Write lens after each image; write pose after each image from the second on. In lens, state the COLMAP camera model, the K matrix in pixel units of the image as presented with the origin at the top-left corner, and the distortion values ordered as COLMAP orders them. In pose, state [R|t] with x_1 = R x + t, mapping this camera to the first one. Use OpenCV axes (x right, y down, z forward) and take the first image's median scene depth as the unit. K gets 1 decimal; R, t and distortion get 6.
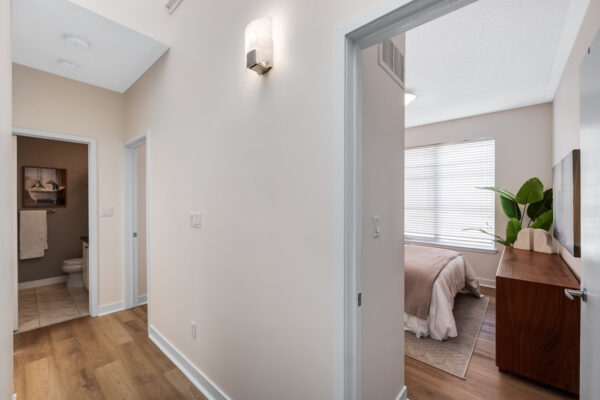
lens RADIAL K [[252.8, 0, 283.3], [0, 252.8, 206.6], [0, 0, 1]] dist [-0.009789, 0.001030]
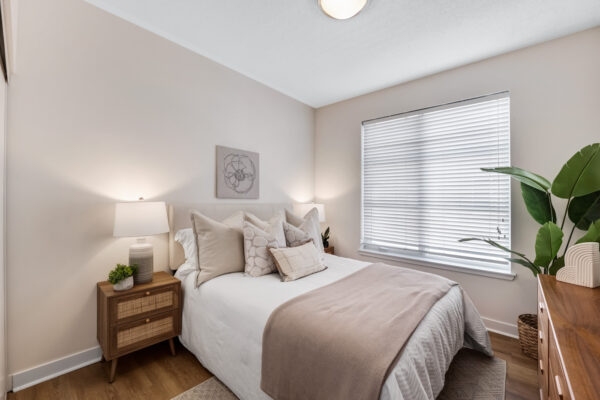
lens RADIAL K [[252.8, 0, 297.3], [0, 252.8, 196.7], [0, 0, 1]] dist [-0.009789, 0.001030]
pose [[0.999317, 0.014150, 0.034128, 0.318582], [-0.012609, 0.998908, -0.044978, 0.020129], [-0.034727, 0.044517, 0.998405, 0.427596]]
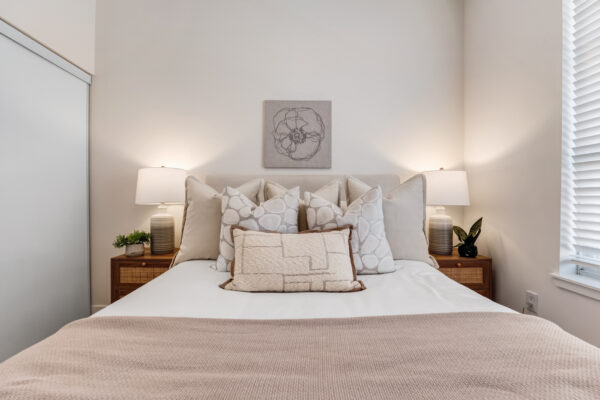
lens RADIAL K [[252.8, 0, 299.4], [0, 252.8, 203.7], [0, 0, 1]] dist [-0.009789, 0.001030]
pose [[0.699611, 0.011065, -0.714438, 0.596087], [-0.025362, 0.999635, -0.009354, 0.082790], [0.714074, 0.024664, 0.699636, 0.853145]]
